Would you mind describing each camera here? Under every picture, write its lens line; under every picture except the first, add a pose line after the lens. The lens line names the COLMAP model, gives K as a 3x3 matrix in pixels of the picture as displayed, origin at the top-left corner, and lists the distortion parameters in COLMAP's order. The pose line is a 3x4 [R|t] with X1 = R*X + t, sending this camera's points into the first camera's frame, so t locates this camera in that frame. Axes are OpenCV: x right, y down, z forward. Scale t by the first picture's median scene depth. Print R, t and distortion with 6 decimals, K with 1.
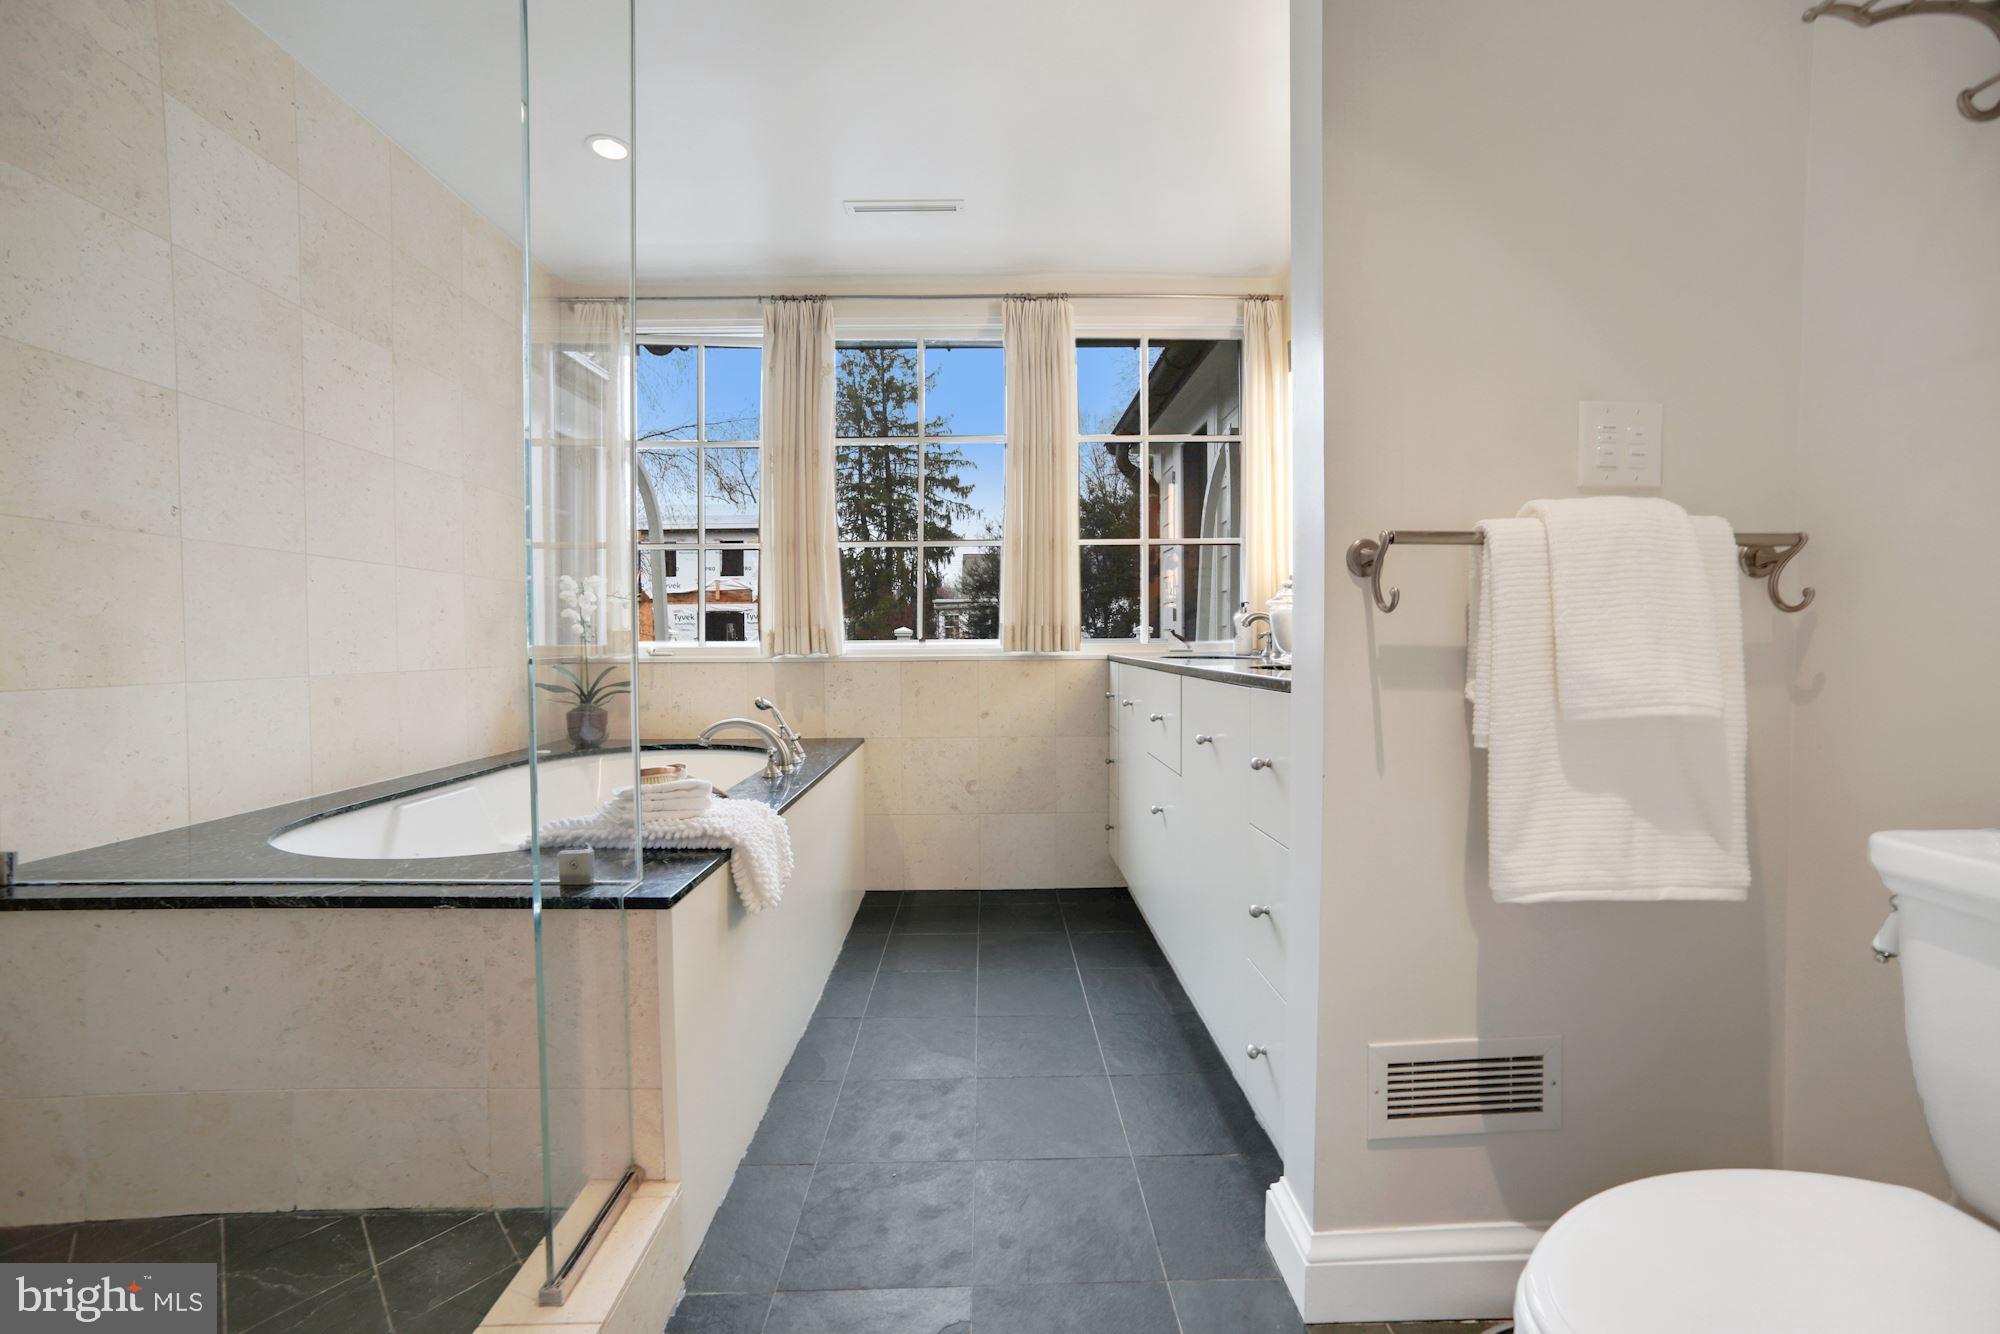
lens RADIAL K [[801.3, 0, 991.4], [0, 801.3, 648.9], [0, 0, 1]] dist [-0.064656, 0.031574]
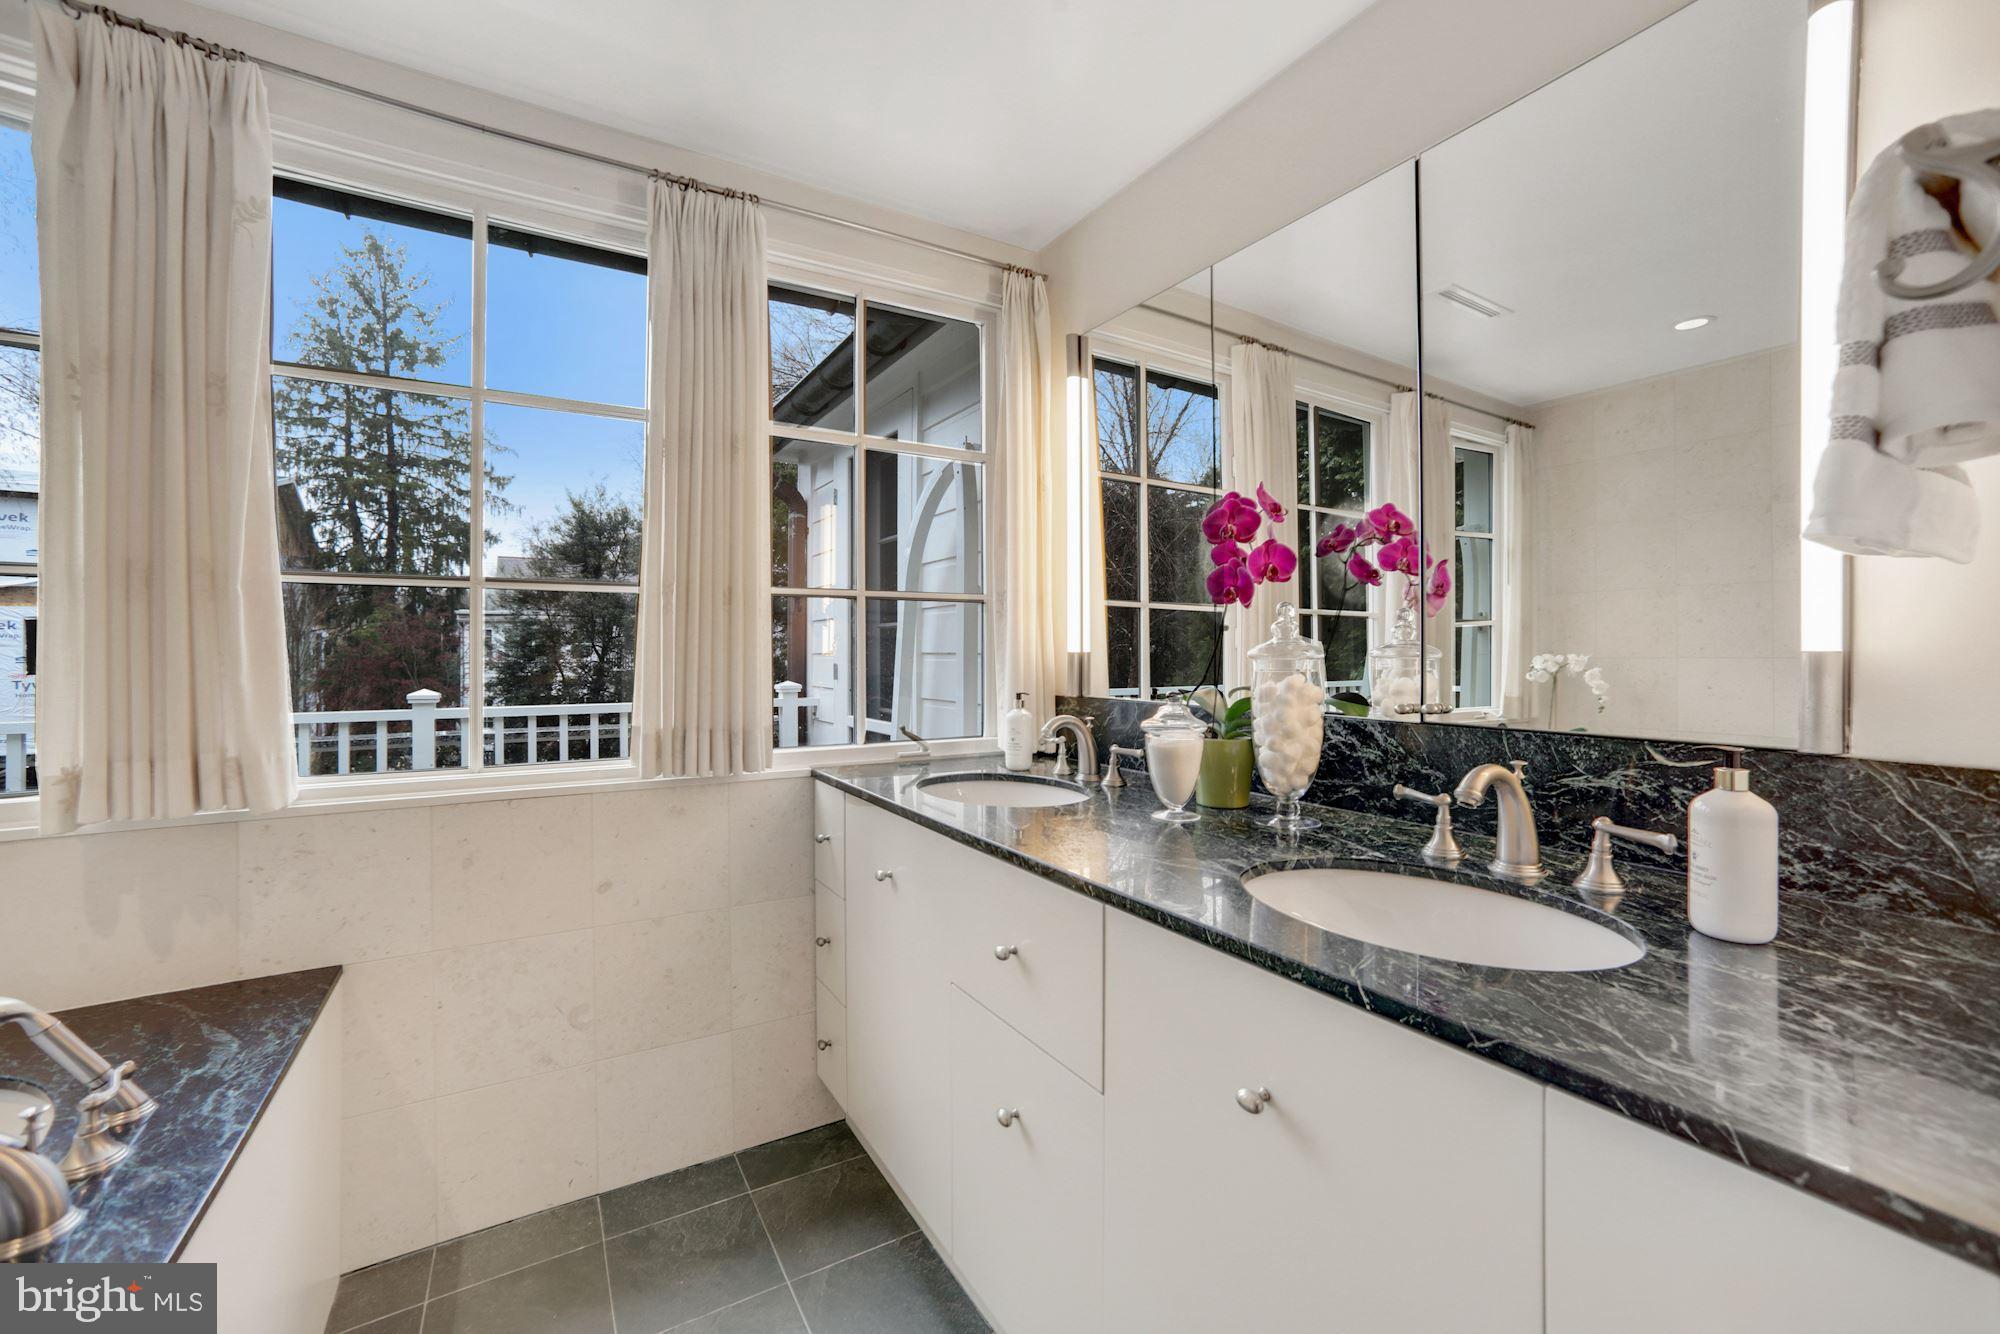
lens RADIAL K [[801.3, 0, 991.4], [0, 801.3, 648.9], [0, 0, 1]] dist [-0.064656, 0.031574]
pose [[0.862504, 0.005873, 0.506017, -0.049293], [0.002898, 0.999859, -0.016544, -0.069681], [-0.506043, 0.015736, 0.862365, 0.327329]]
